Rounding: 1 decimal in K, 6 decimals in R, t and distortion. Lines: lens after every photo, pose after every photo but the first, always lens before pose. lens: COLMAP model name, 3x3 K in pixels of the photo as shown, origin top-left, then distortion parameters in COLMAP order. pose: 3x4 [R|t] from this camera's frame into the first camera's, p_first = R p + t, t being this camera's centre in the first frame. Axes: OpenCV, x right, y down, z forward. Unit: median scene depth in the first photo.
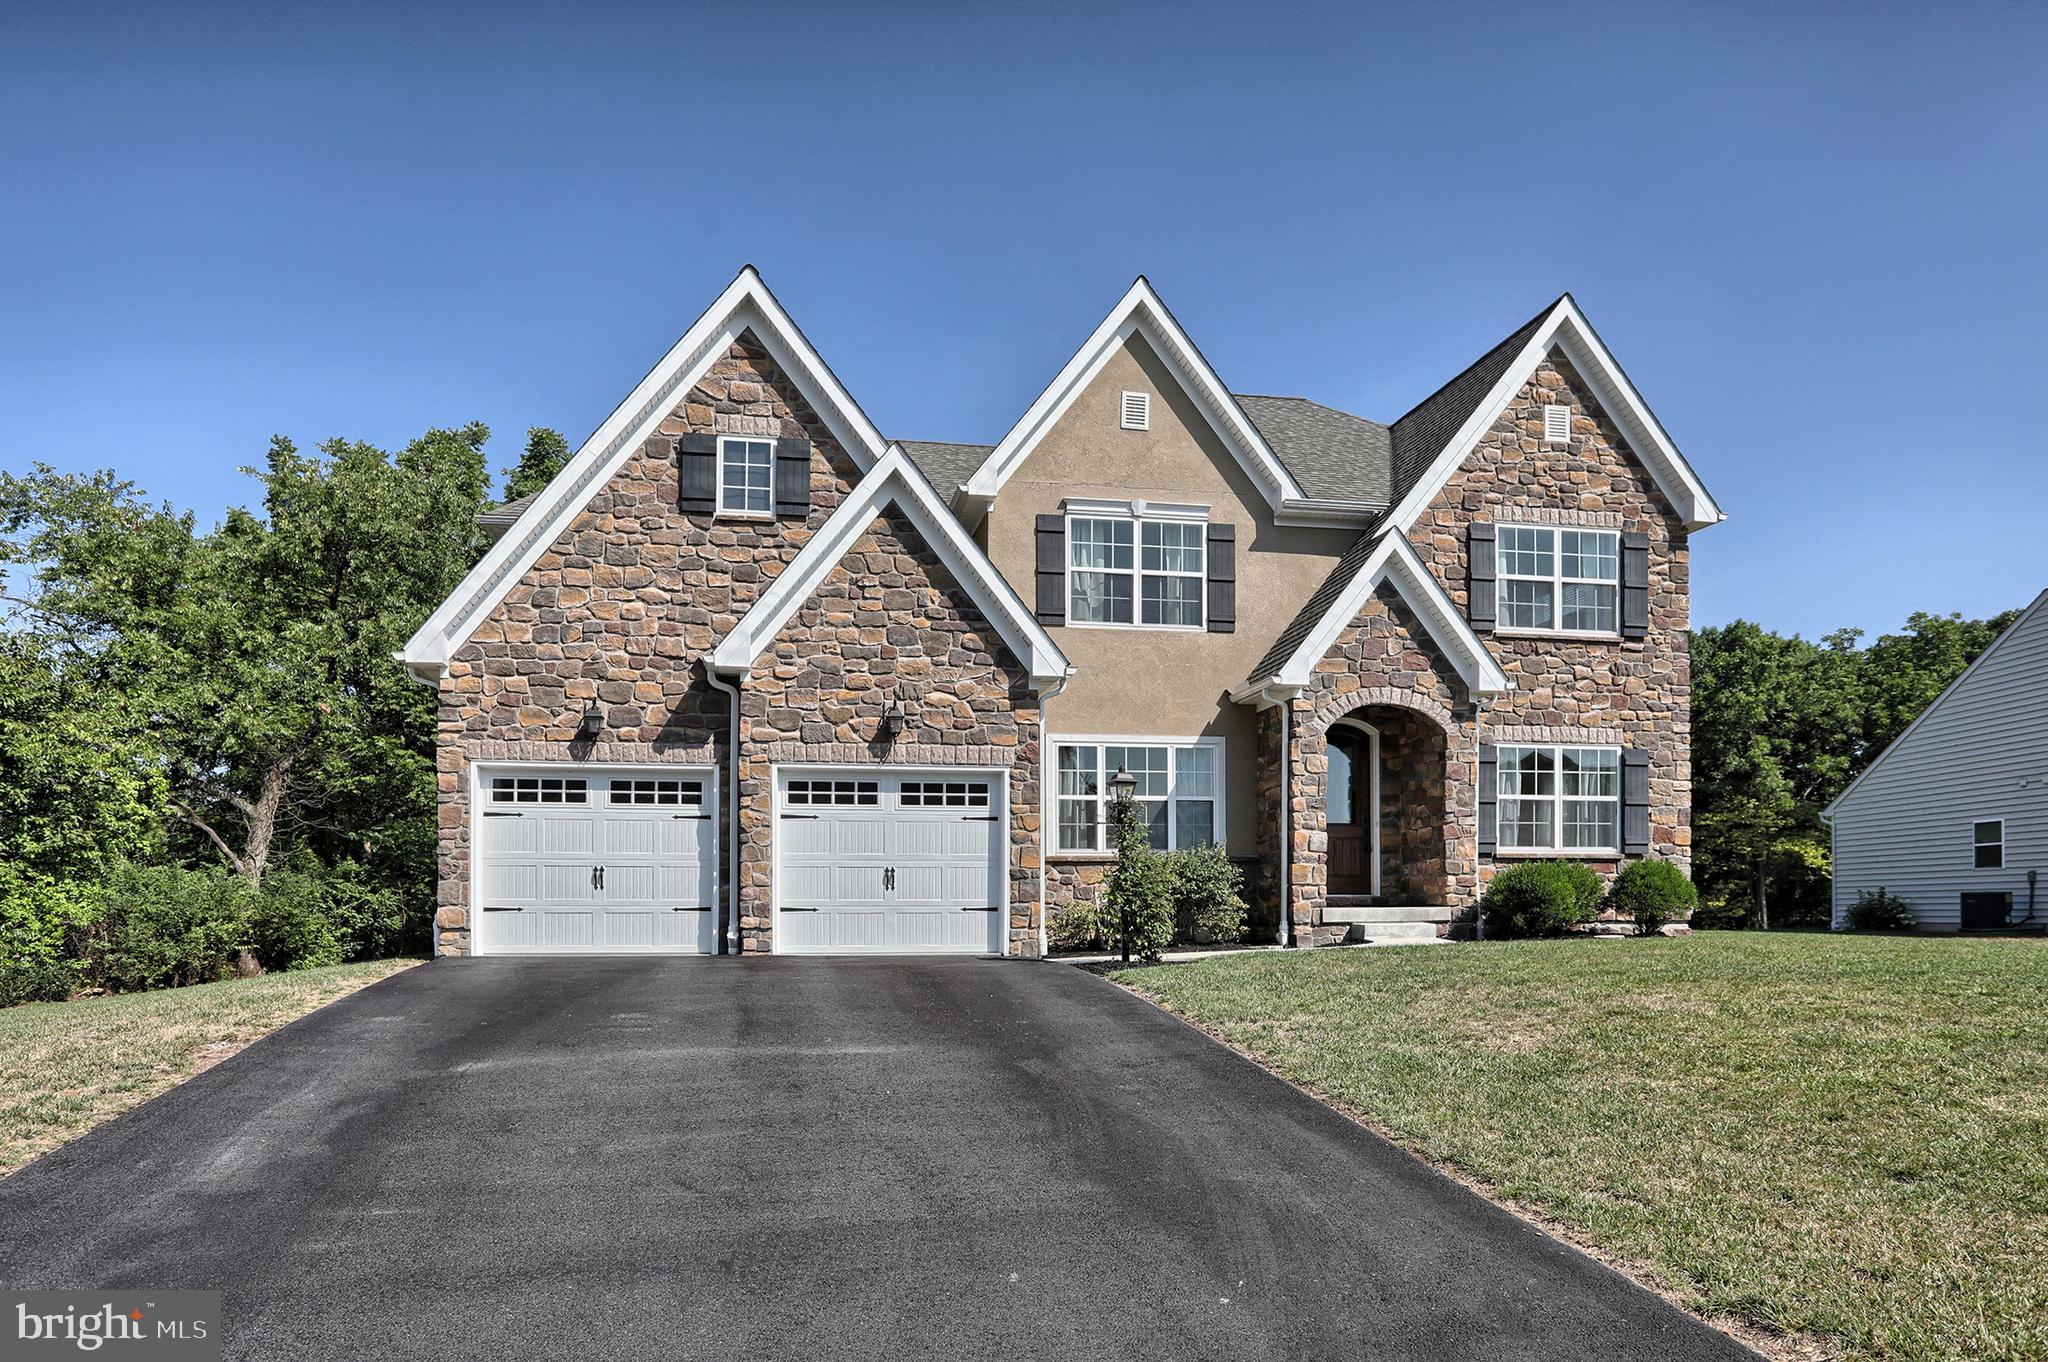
lens RADIAL K [[1309.5, 0, 1085.5], [0, 1309.5, 700.2], [0, 0, 1]] dist [-0.033044, -0.000365]
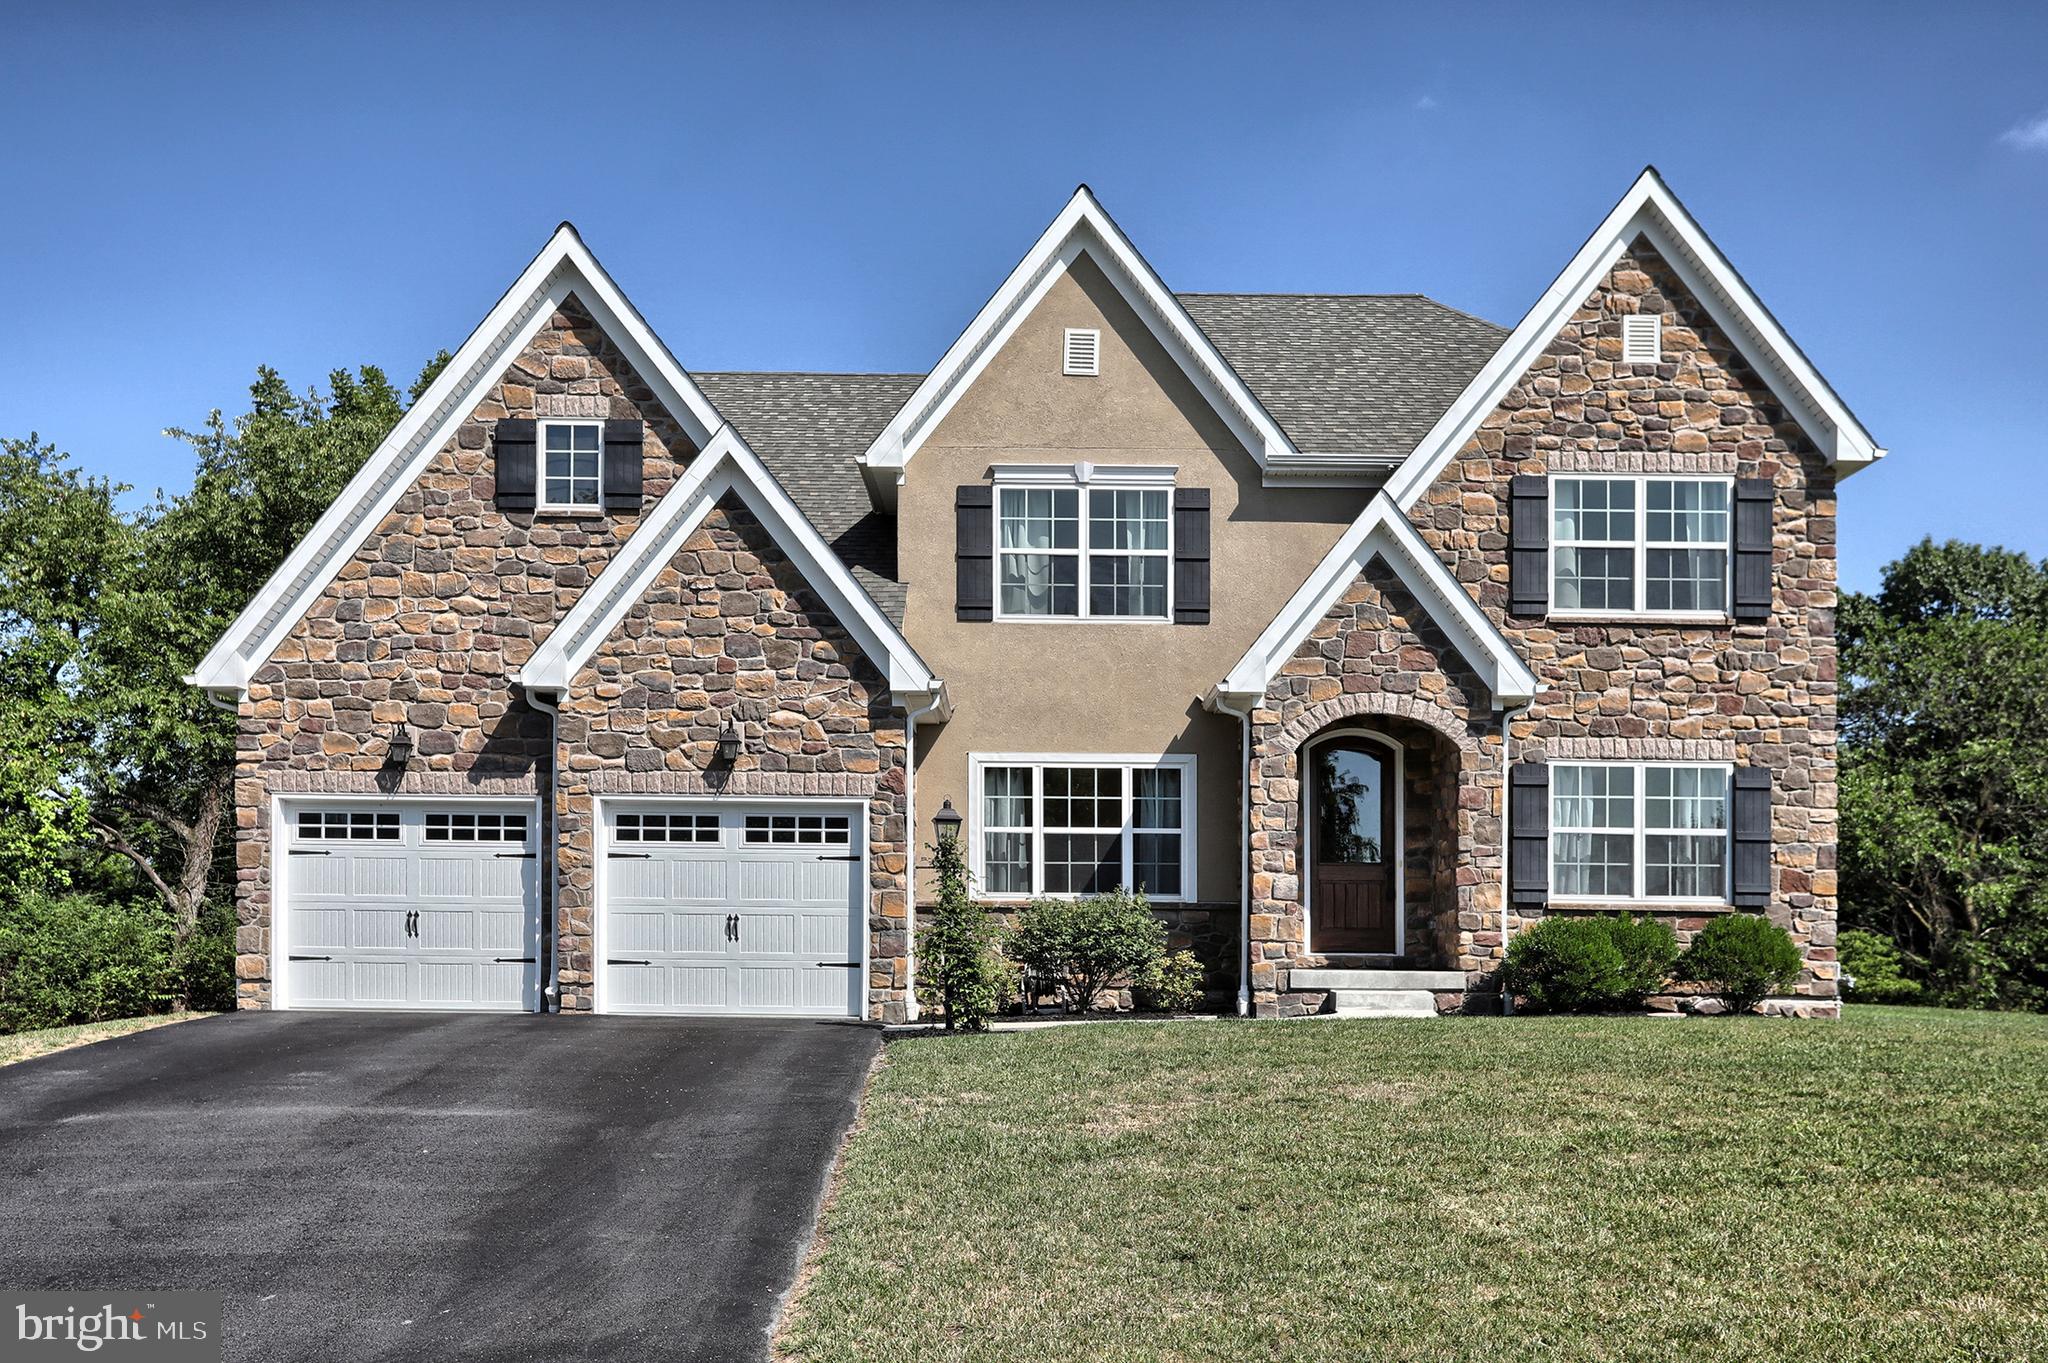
lens RADIAL K [[1841.2, 0, 1099.7], [0, 1841.2, 674.3], [0, 0, 1]] dist [-0.015649, 0.032812]
pose [[0.983876, -0.012119, -0.178443, 0.261696], [0.013112, 0.999904, 0.004386, -0.027932], [0.178373, -0.006655, 0.983940, -0.125777]]
